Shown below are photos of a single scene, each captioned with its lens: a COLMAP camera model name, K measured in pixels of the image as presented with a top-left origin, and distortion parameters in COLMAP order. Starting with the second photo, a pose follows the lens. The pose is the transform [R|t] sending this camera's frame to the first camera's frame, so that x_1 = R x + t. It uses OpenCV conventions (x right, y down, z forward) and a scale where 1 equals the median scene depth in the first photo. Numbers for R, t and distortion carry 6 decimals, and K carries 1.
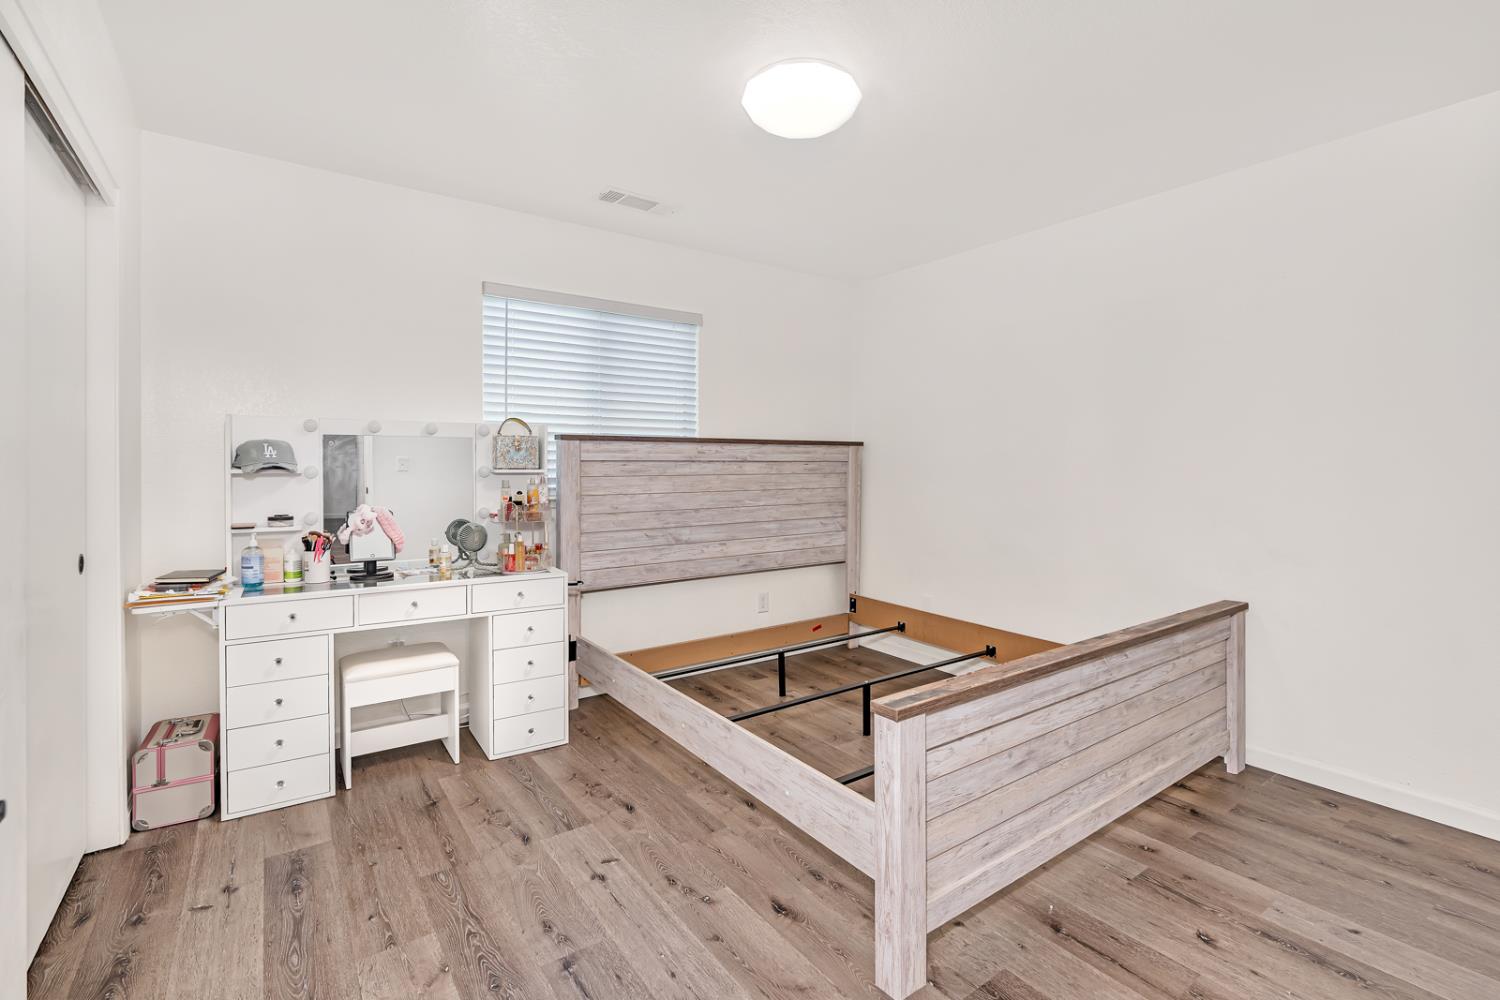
lens RADIAL K [[686.8, 0, 758.9], [0, 686.8, 474.1], [0, 0, 1]] dist [-0.001692, 0.000727]
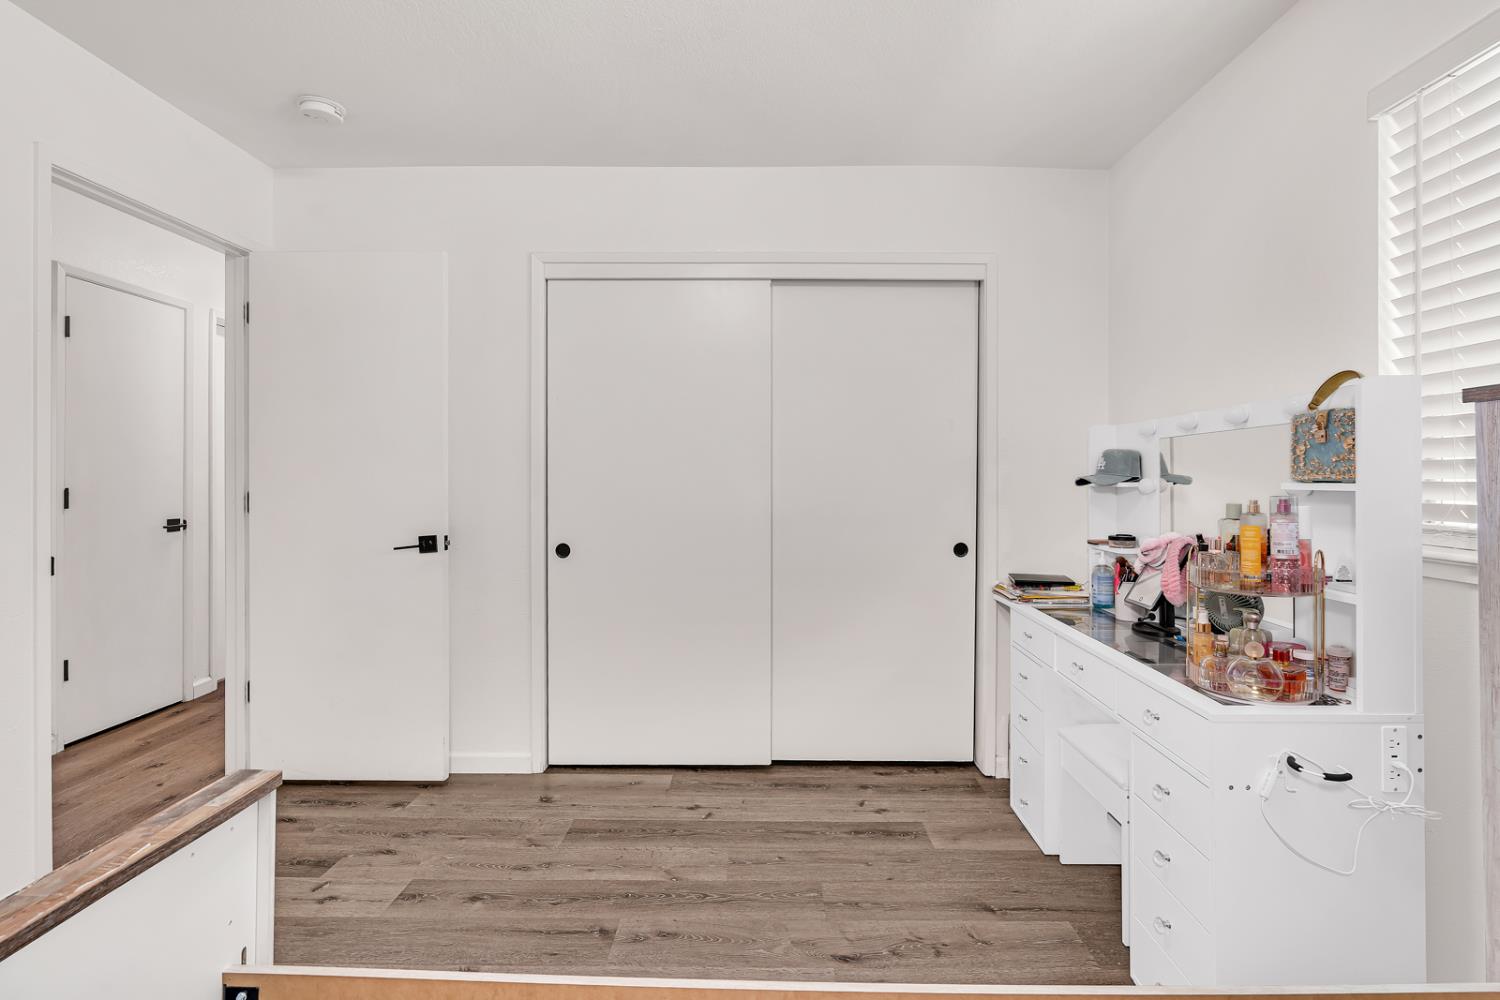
lens RADIAL K [[686.8, 0, 758.9], [0, 686.8, 474.1], [0, 0, 1]] dist [-0.001692, 0.000727]
pose [[-0.591219, -0.013900, -0.806391, 0.343642], [-0.014911, 0.999869, -0.006304, -0.005247], [0.806373, 0.008297, -0.591348, 1.362972]]
